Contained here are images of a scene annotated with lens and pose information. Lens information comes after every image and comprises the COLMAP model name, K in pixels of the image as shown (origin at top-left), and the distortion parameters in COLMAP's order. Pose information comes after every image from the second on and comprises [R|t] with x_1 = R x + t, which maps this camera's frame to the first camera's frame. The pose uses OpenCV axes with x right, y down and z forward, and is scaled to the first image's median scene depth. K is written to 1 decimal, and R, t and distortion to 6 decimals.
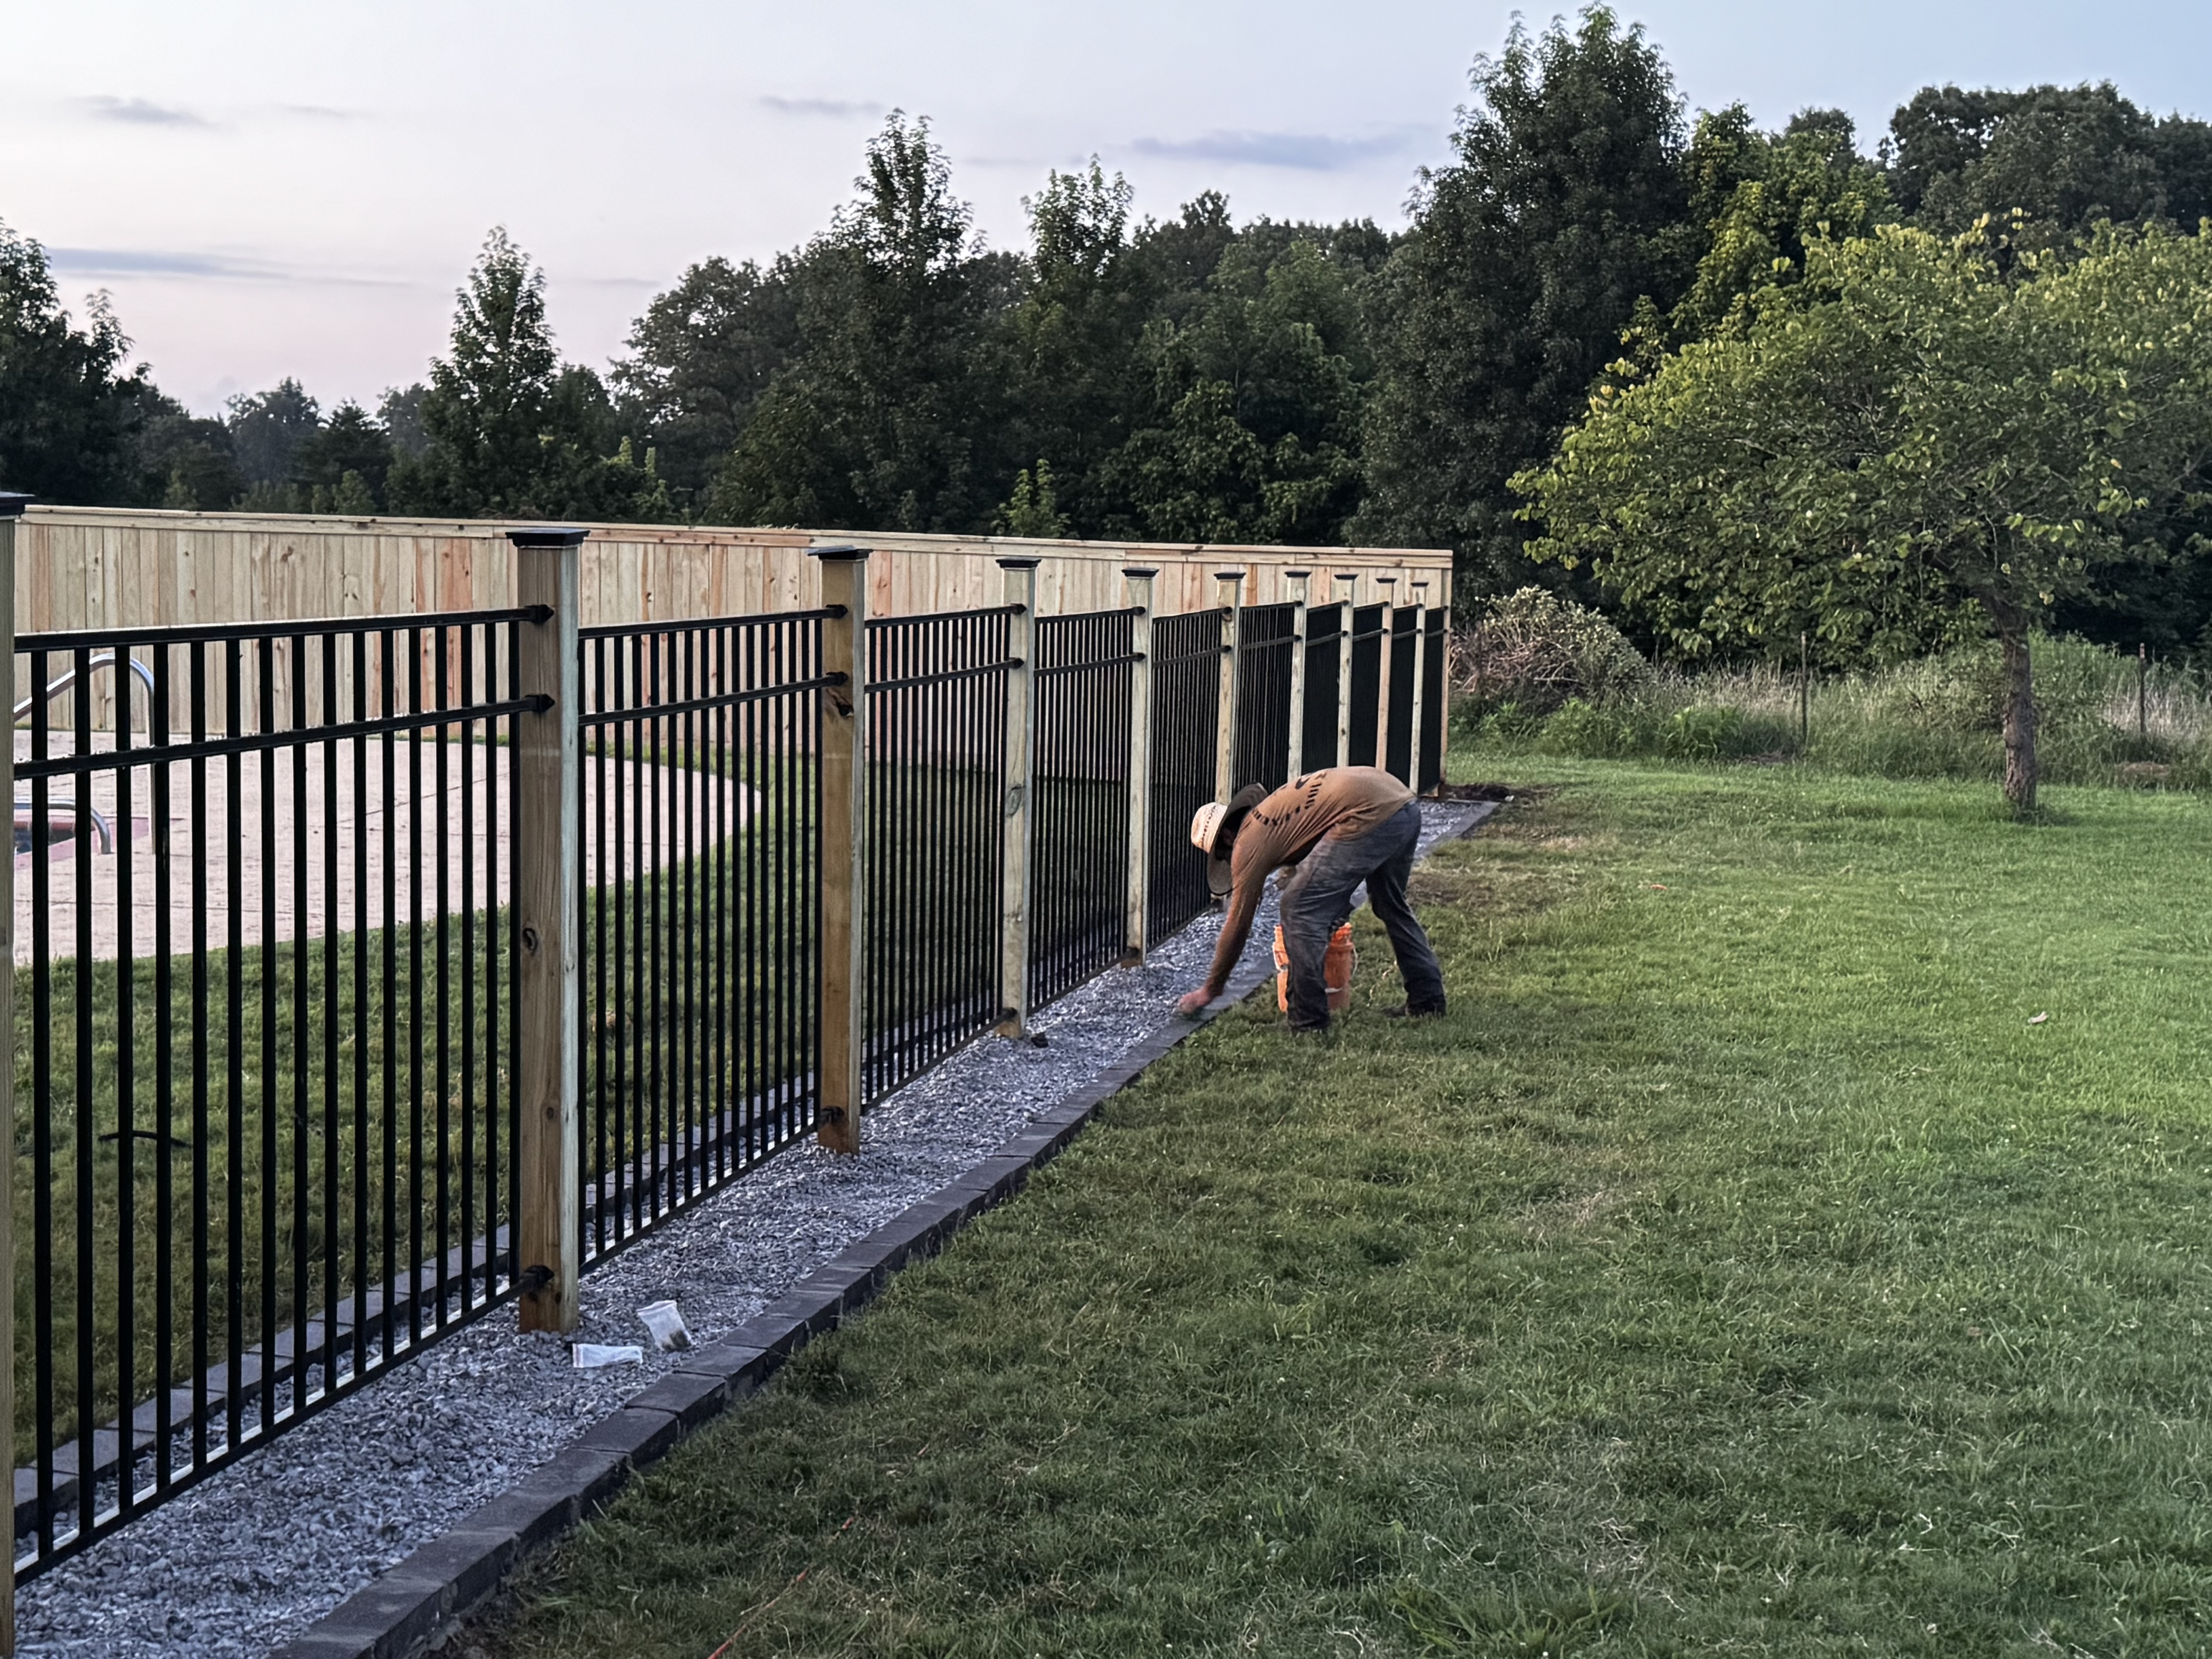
lens RADIAL K [[2948.5, 0, 1106.0], [0, 2948.5, 829.5], [0, 0, 1]] dist [0.184811, -0.385750]
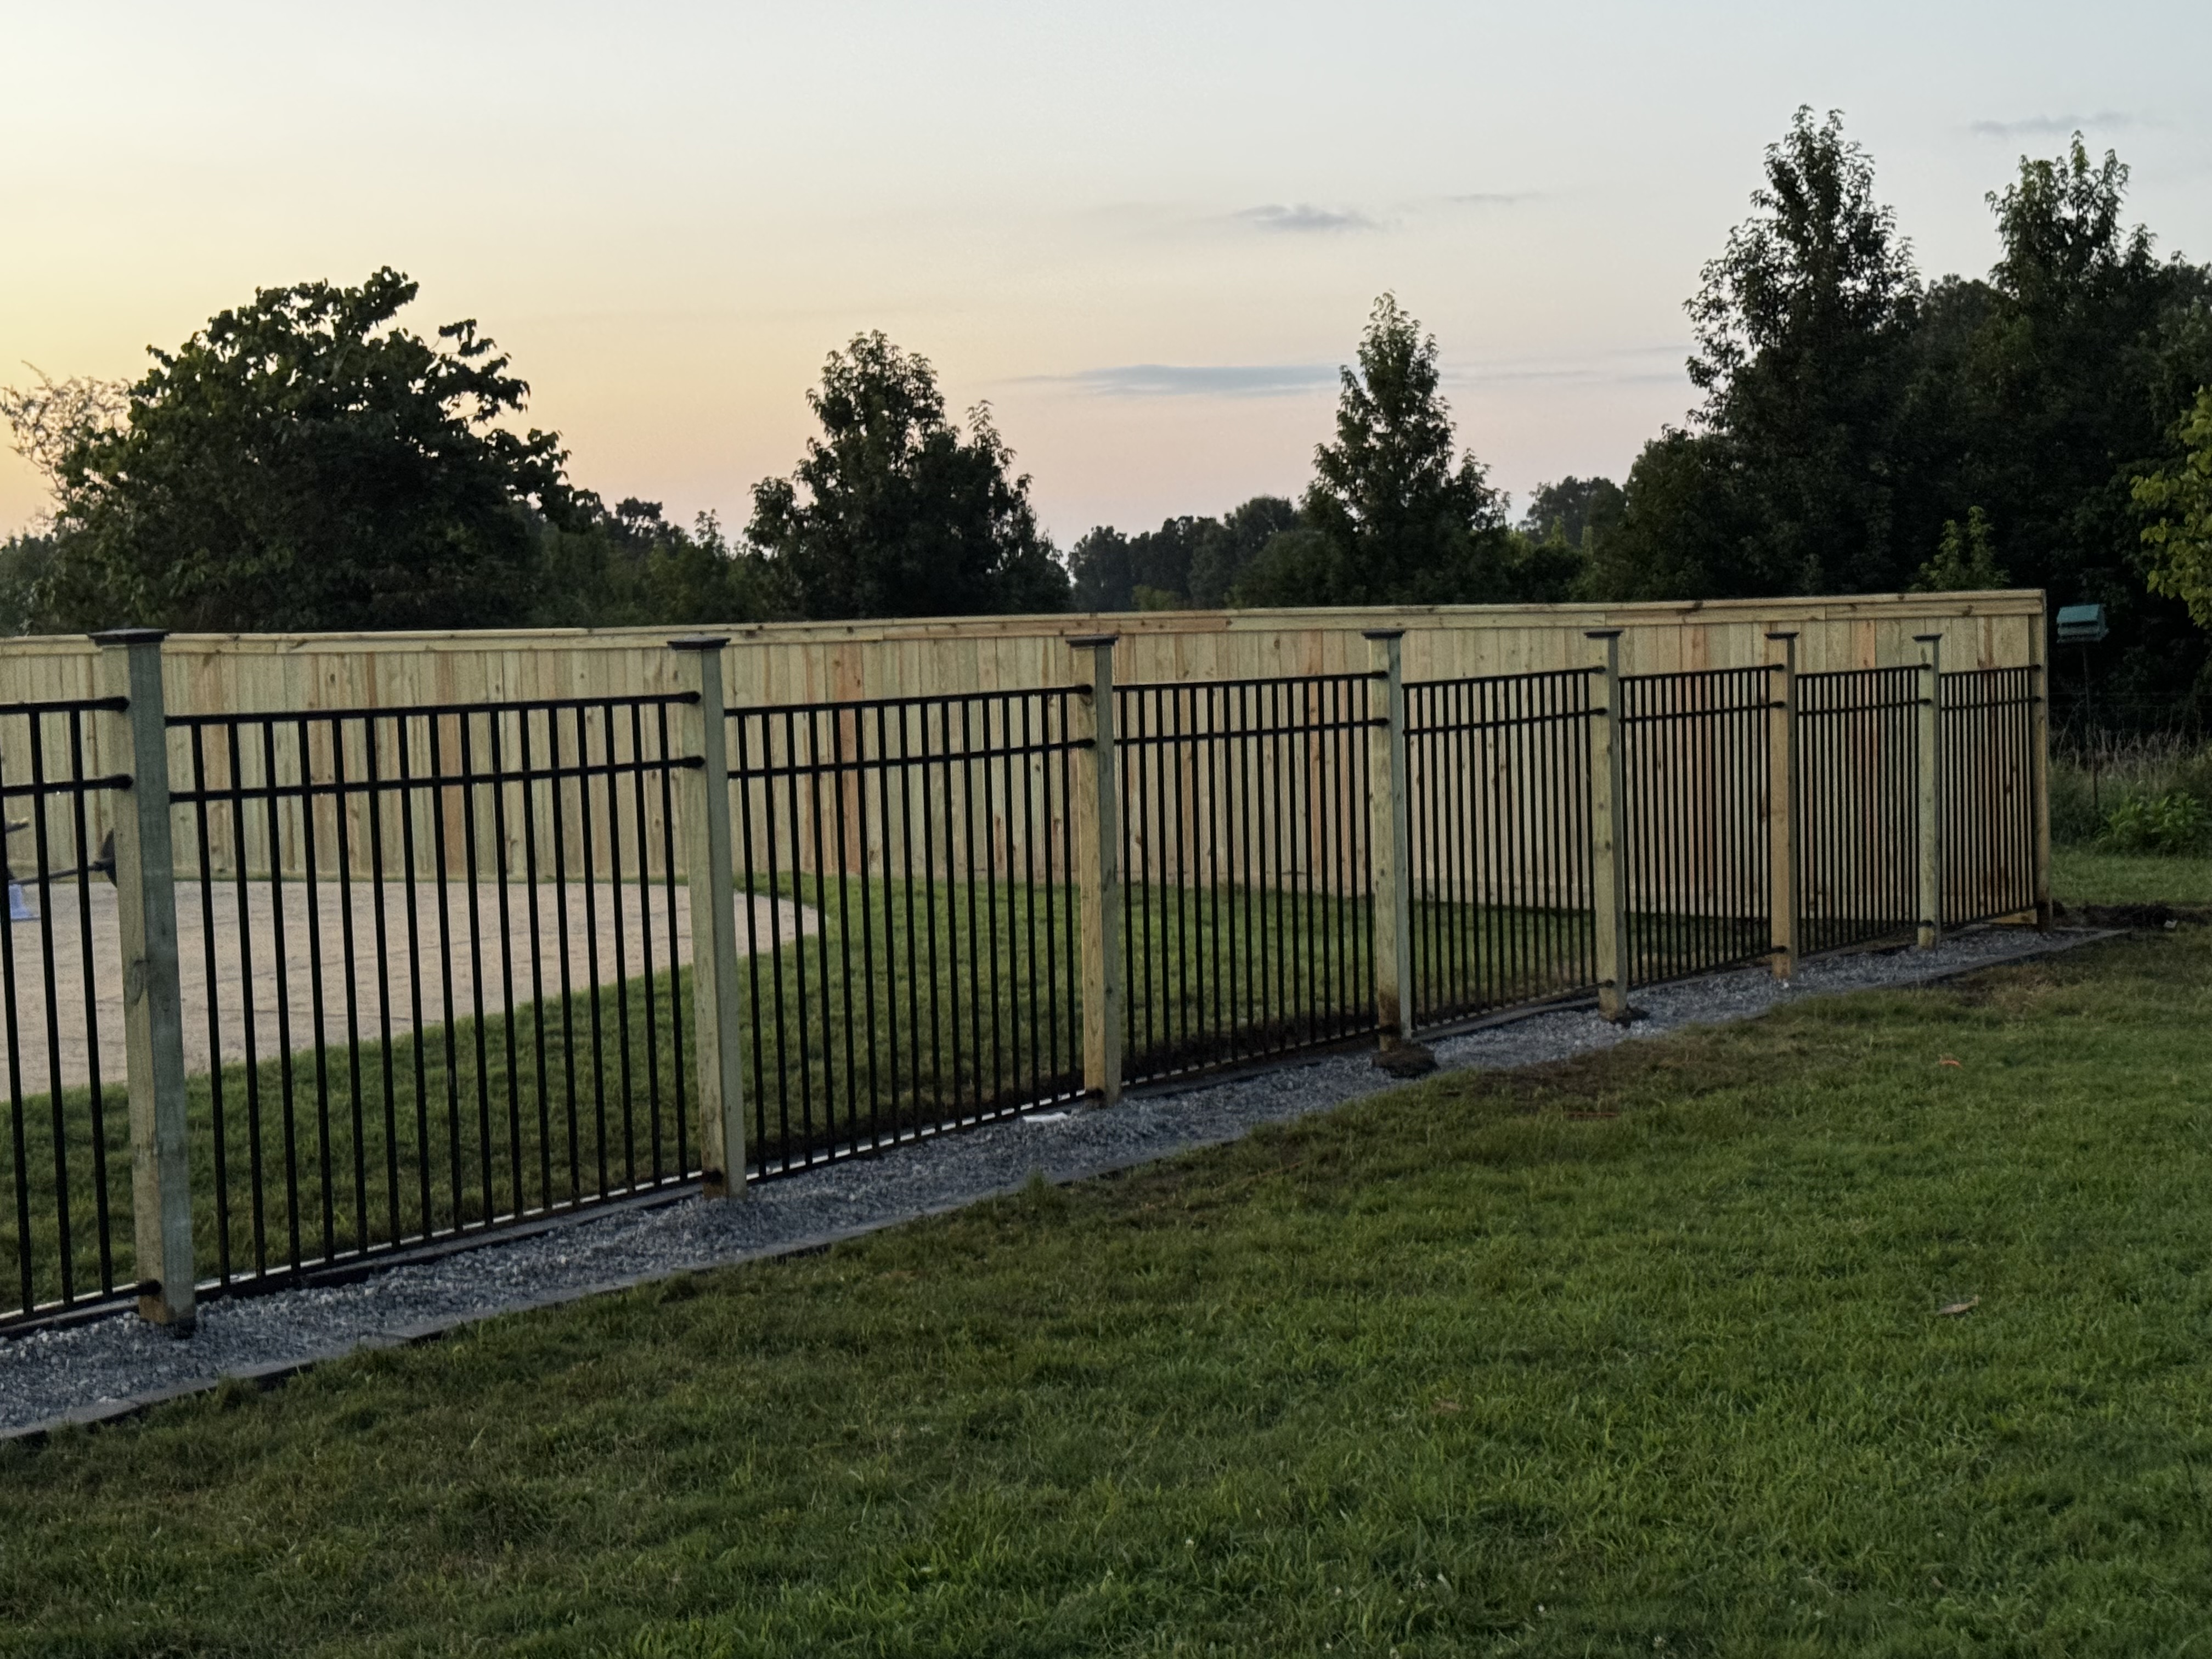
lens RADIAL K [[3258.4, 0, 1106.0], [0, 3258.4, 829.5], [0, 0, 1]] dist [0.168059, -0.290841]
pose [[0.927006, -0.027398, -0.374044, 0.090050], [0.012941, 0.999071, -0.041107, -0.001837], [0.374823, 0.033266, 0.926500, 0.068398]]
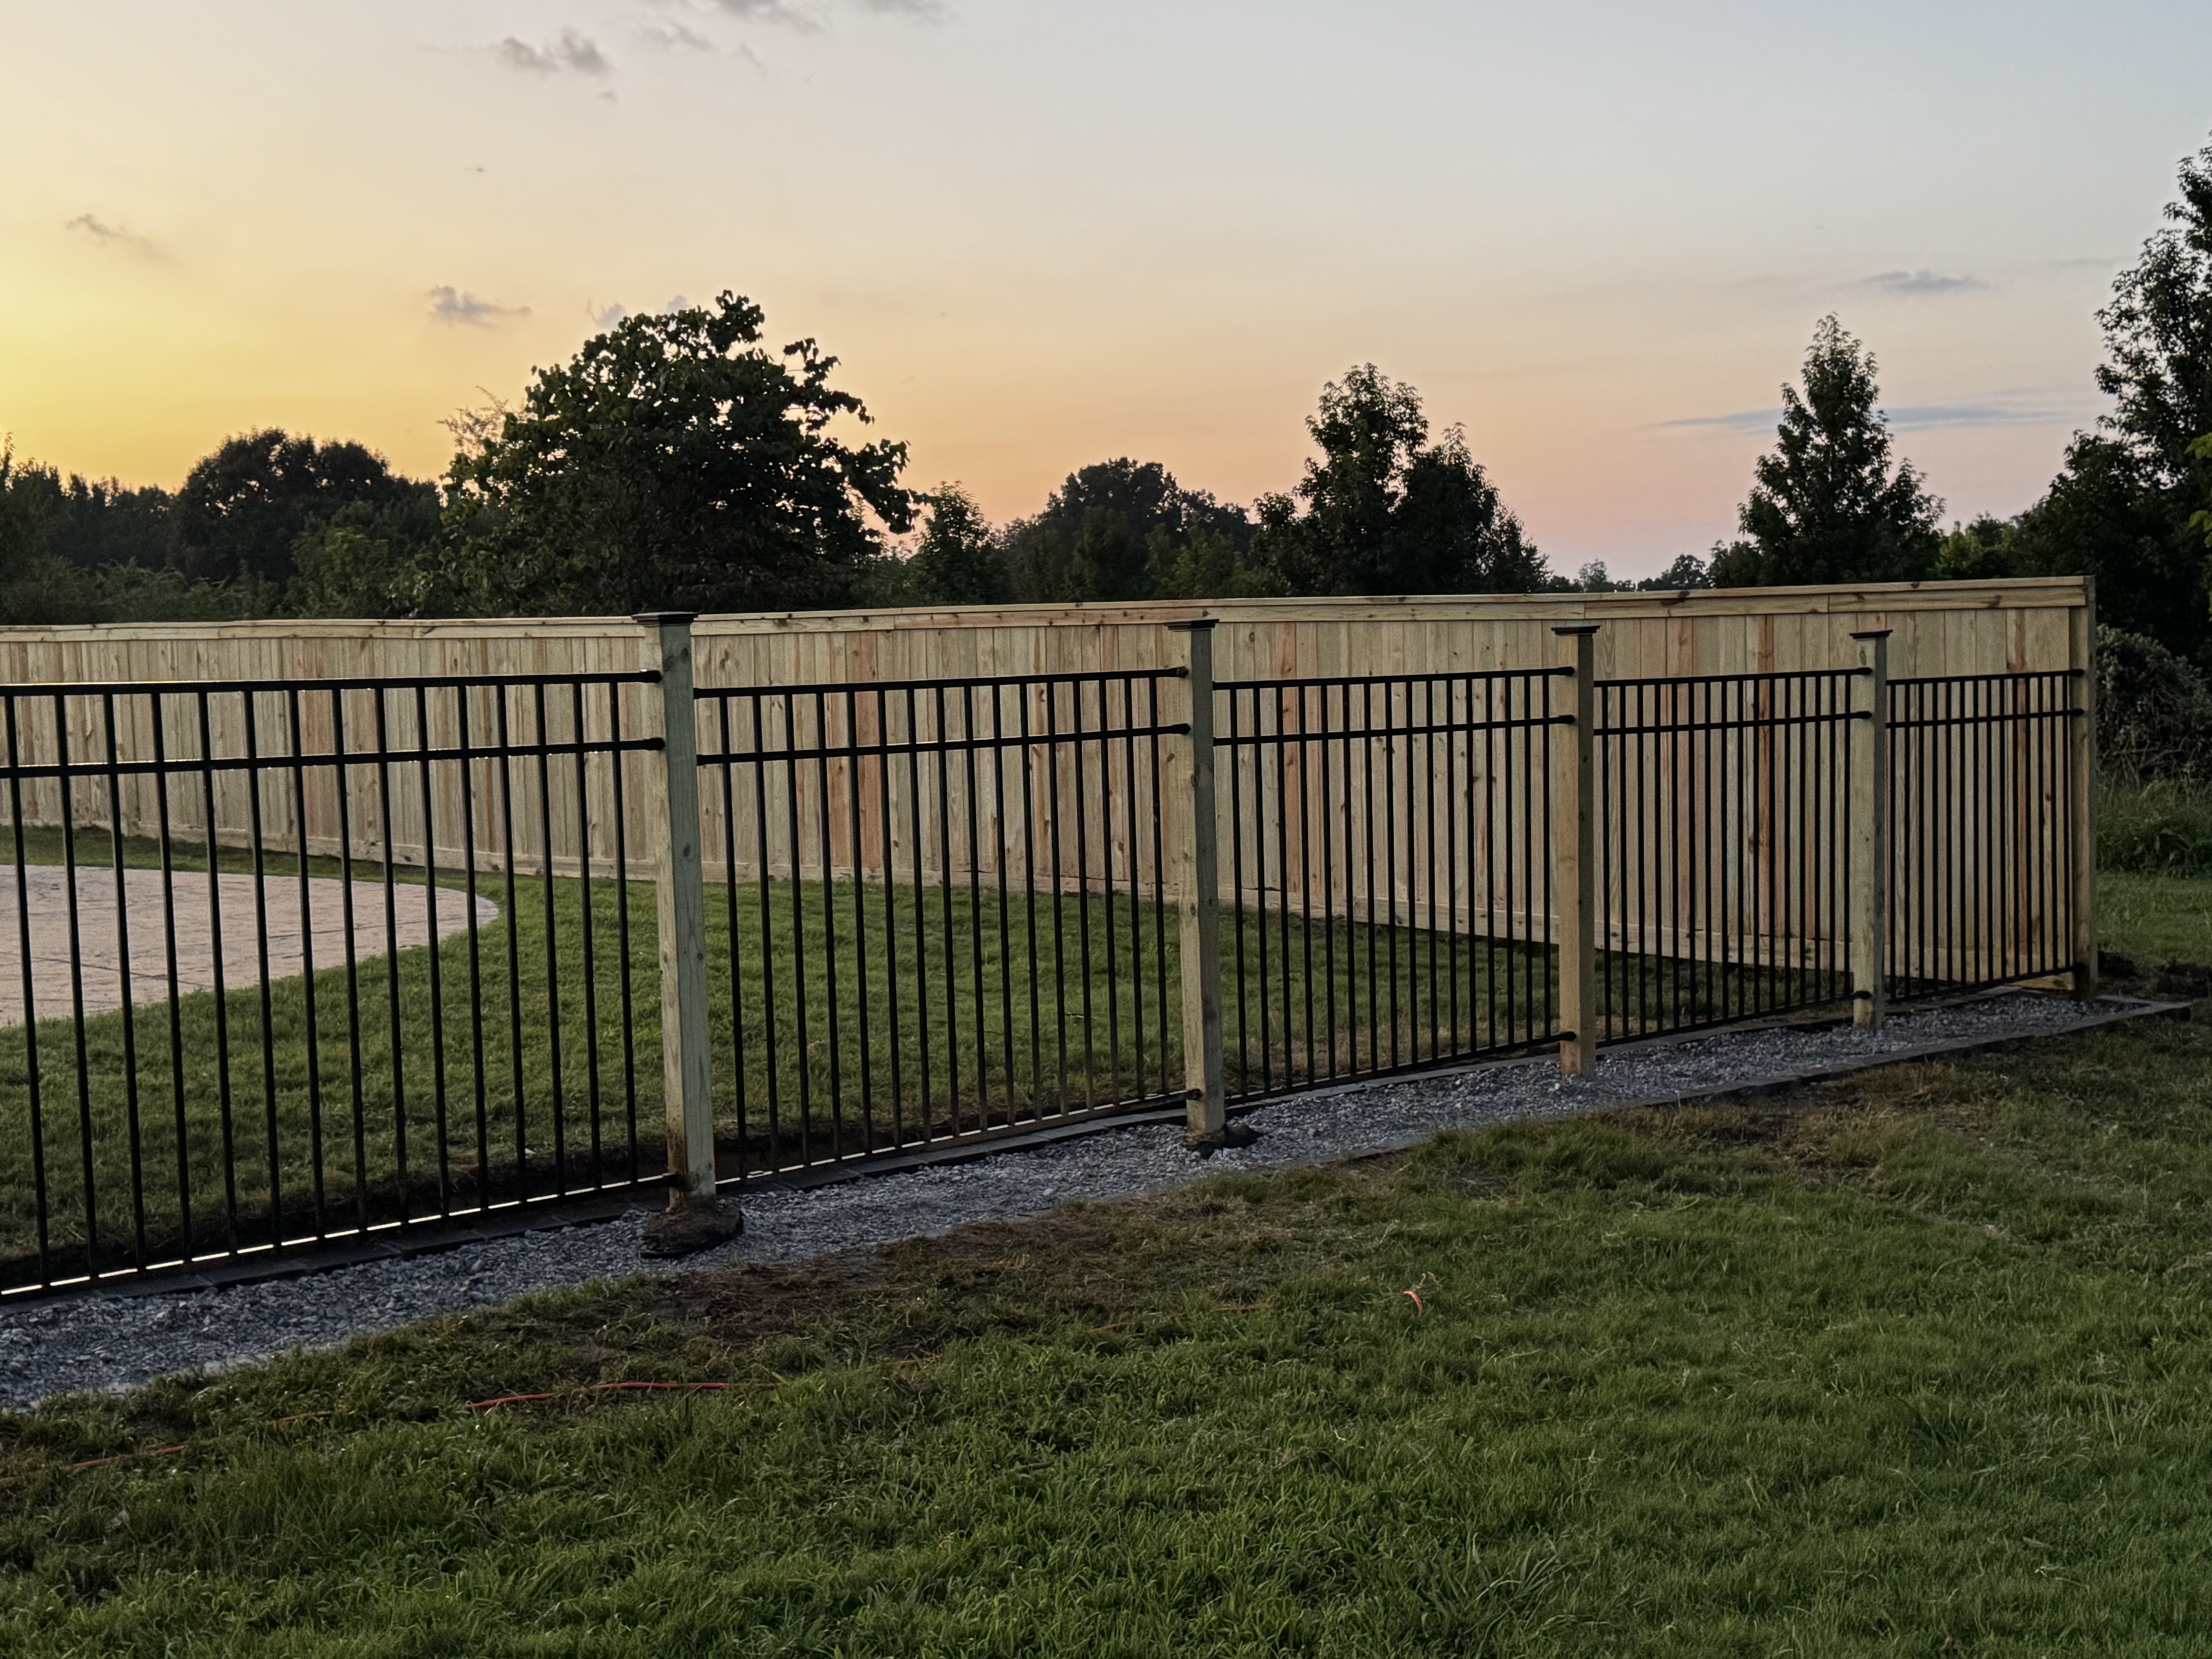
lens RADIAL K [[2535.5, 0, 1106.0], [0, 2535.5, 829.5], [0, 0, 1]] dist [0.191122, -0.434050]
pose [[0.805432, 0.003660, -0.592677, 0.115622], [-0.020400, 0.999560, -0.021550, -0.012599], [0.592338, 0.029448, 0.805152, 0.206300]]
